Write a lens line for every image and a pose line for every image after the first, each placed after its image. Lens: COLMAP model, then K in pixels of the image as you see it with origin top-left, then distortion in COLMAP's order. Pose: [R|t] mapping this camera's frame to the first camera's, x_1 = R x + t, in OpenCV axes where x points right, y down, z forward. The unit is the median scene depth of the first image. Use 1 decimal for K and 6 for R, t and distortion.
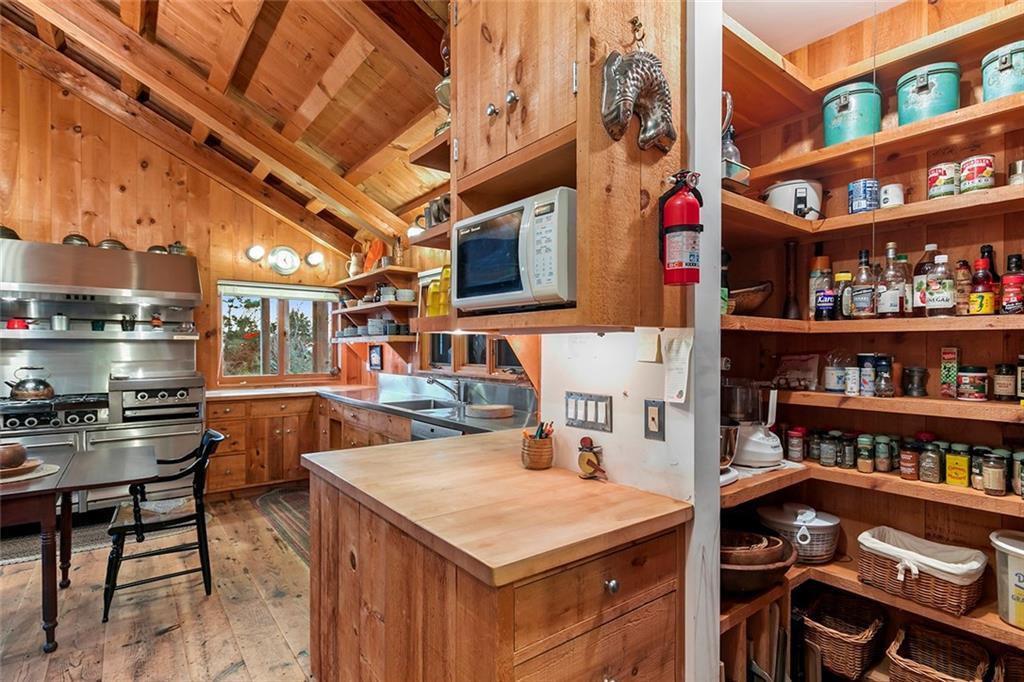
lens RADIAL K [[506.8, 0, 512.9], [0, 506.8, 347.1], [0, 0, 1]] dist [-0.000456, 0.000168]
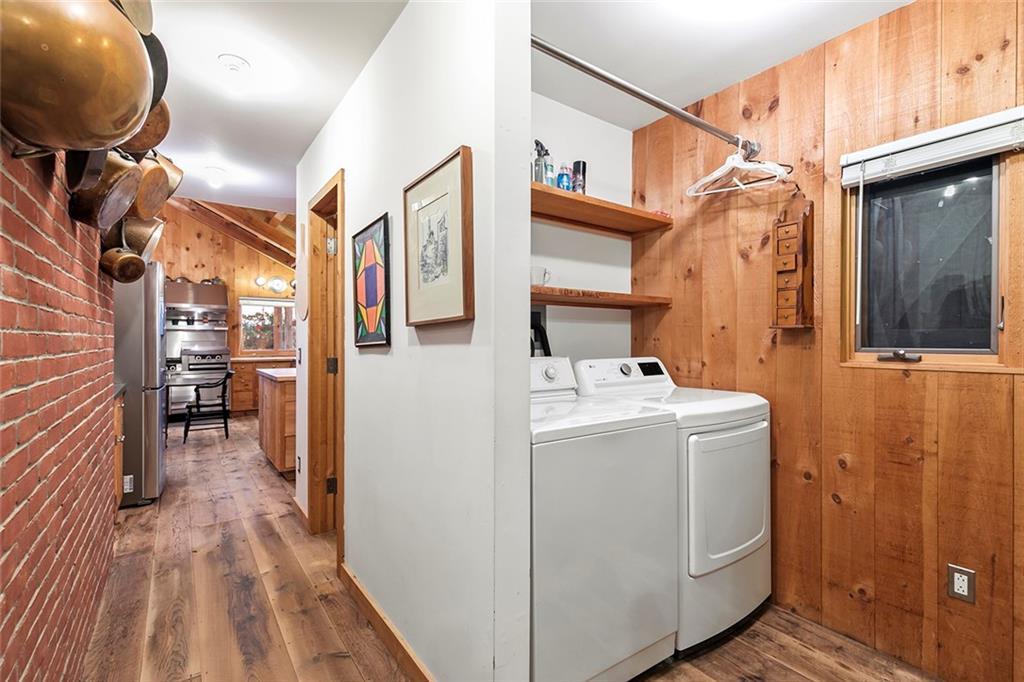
lens RADIAL K [[462.4, 0, 515.9], [0, 462.4, 339.5], [0, 0, 1]] dist [0.005590, 0.000271]
pose [[0.999705, 0.000935, -0.024267, 0.482234], [-0.000910, 0.999999, 0.001015, 0.018310], [0.024268, -0.000993, 0.999705, -0.681164]]
